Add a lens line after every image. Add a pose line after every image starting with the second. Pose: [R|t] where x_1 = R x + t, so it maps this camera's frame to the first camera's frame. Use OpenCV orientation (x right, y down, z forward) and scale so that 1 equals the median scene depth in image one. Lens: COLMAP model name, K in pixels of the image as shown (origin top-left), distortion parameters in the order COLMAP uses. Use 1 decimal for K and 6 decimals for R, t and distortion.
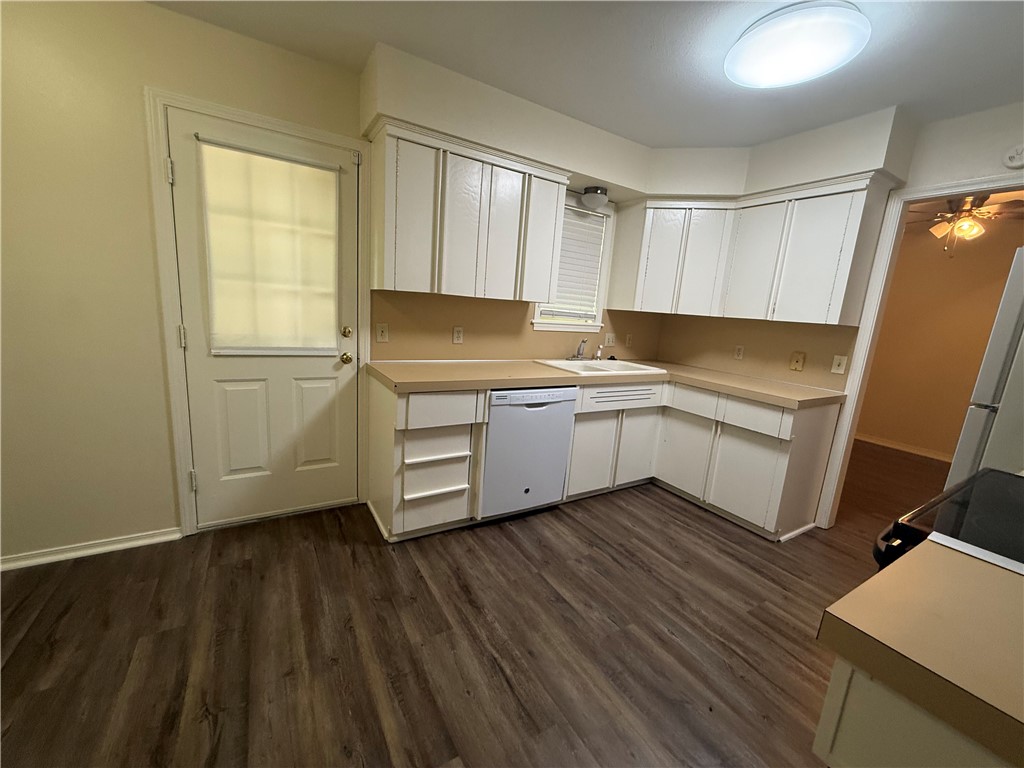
lens RADIAL K [[408.7, 0, 509.9], [0, 408.7, 383.6], [0, 0, 1]] dist [0.003316, -0.000300]
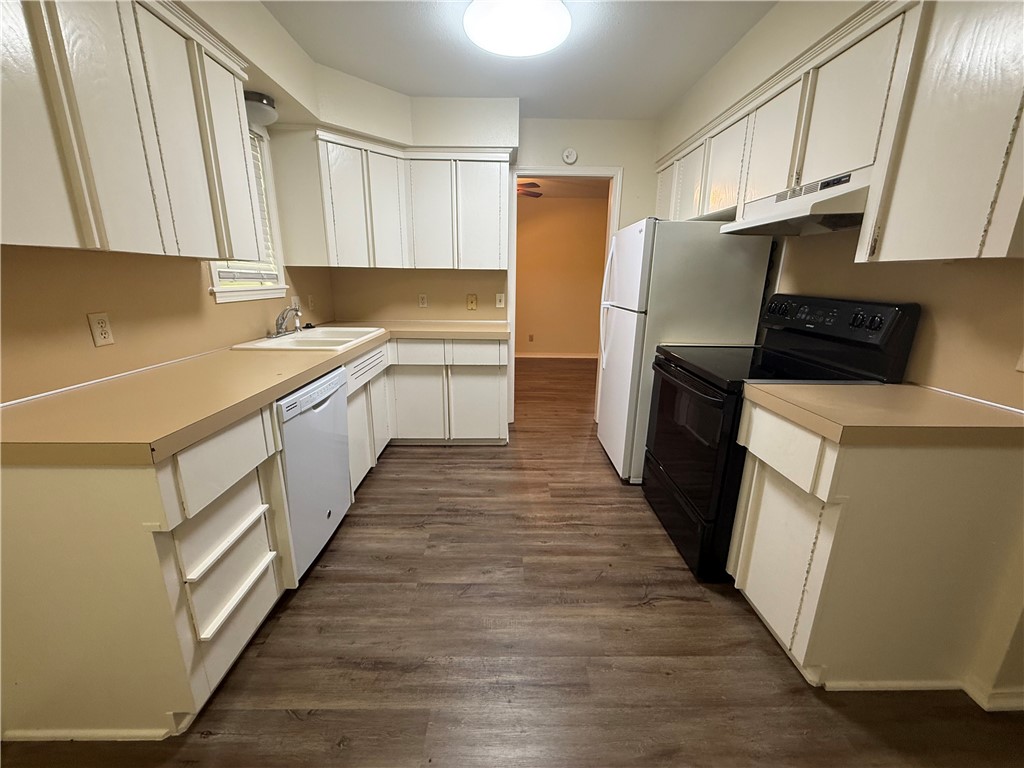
lens RADIAL K [[408.7, 0, 507.8], [0, 408.7, 383.2], [0, 0, 1]] dist [0.003316, -0.000300]
pose [[0.506925, -0.281903, 0.814591, -0.380404], [0.186547, 0.958494, 0.215613, -0.082764], [-0.841562, 0.042659, 0.538473, 0.334417]]
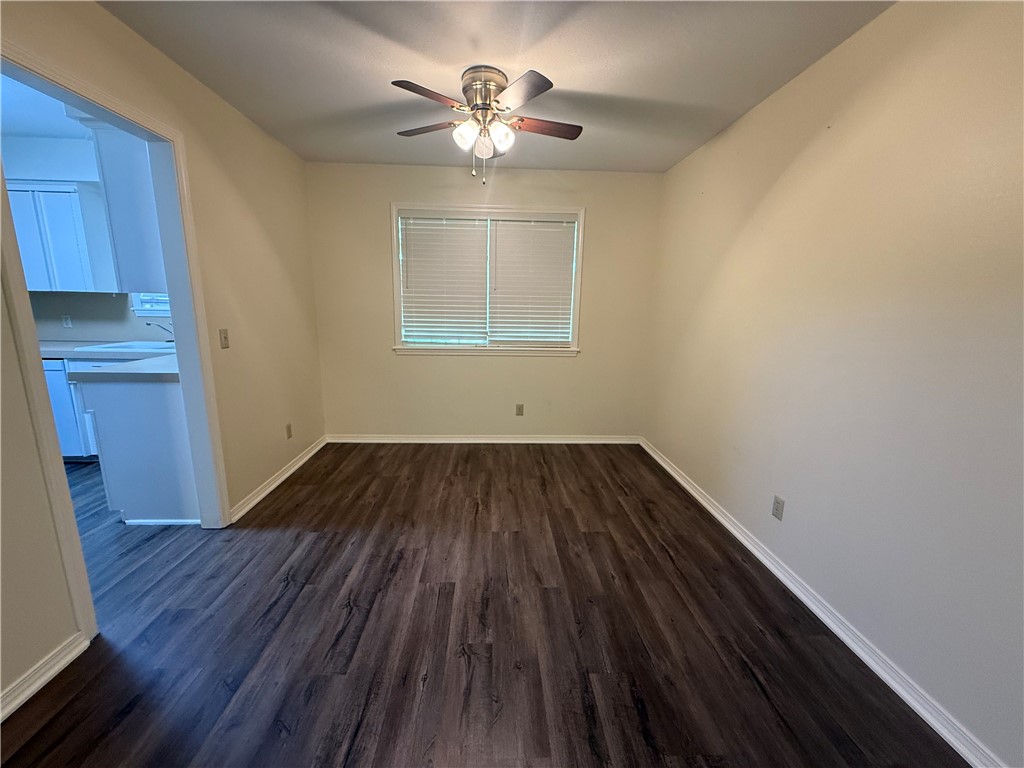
lens RADIAL K [[408.7, 0, 507.2], [0, 408.7, 384.3], [0, 0, 1]] dist [0.003316, -0.000300]
pose [[0.870317, 0.036635, -0.491128, 2.140240], [-0.045559, 0.998942, -0.006220, 0.033473], [0.490381, 0.027789, 0.871065, 0.673235]]
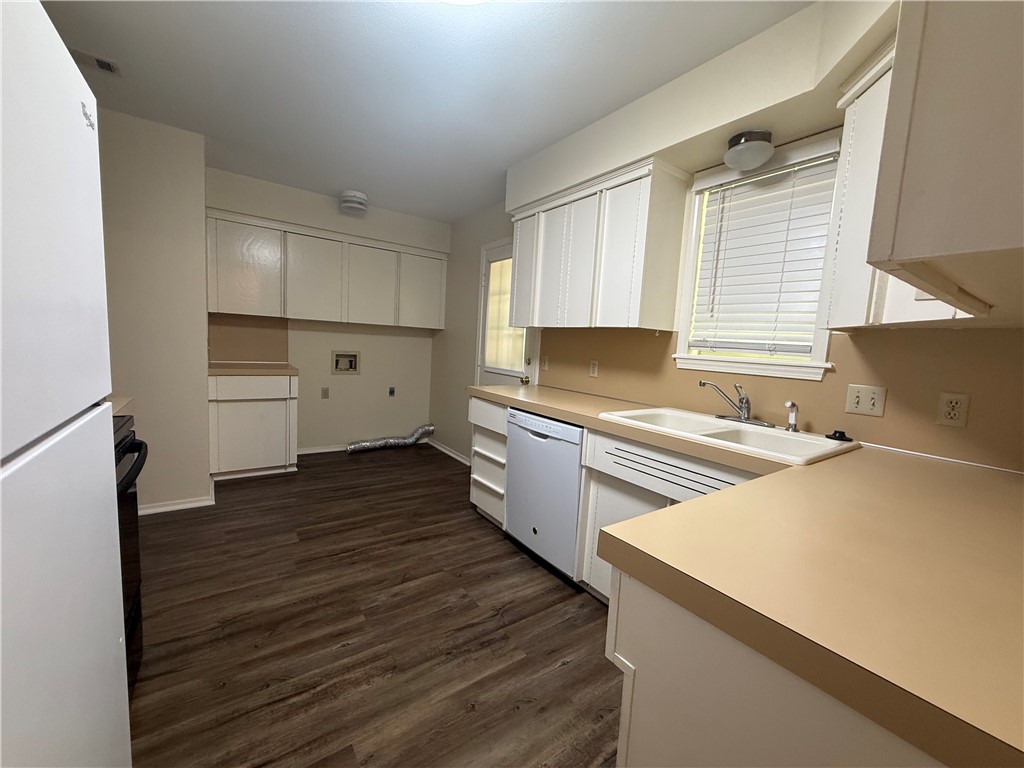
lens RADIAL K [[408.7, 0, 509.4], [0, 408.7, 385.8], [0, 0, 1]] dist [0.003316, -0.000300]
pose [[0.075201, 0.036283, -0.996508, 1.033068], [-0.233279, 0.972247, 0.017795, -0.058066], [0.969498, 0.231127, 0.081578, 0.889736]]
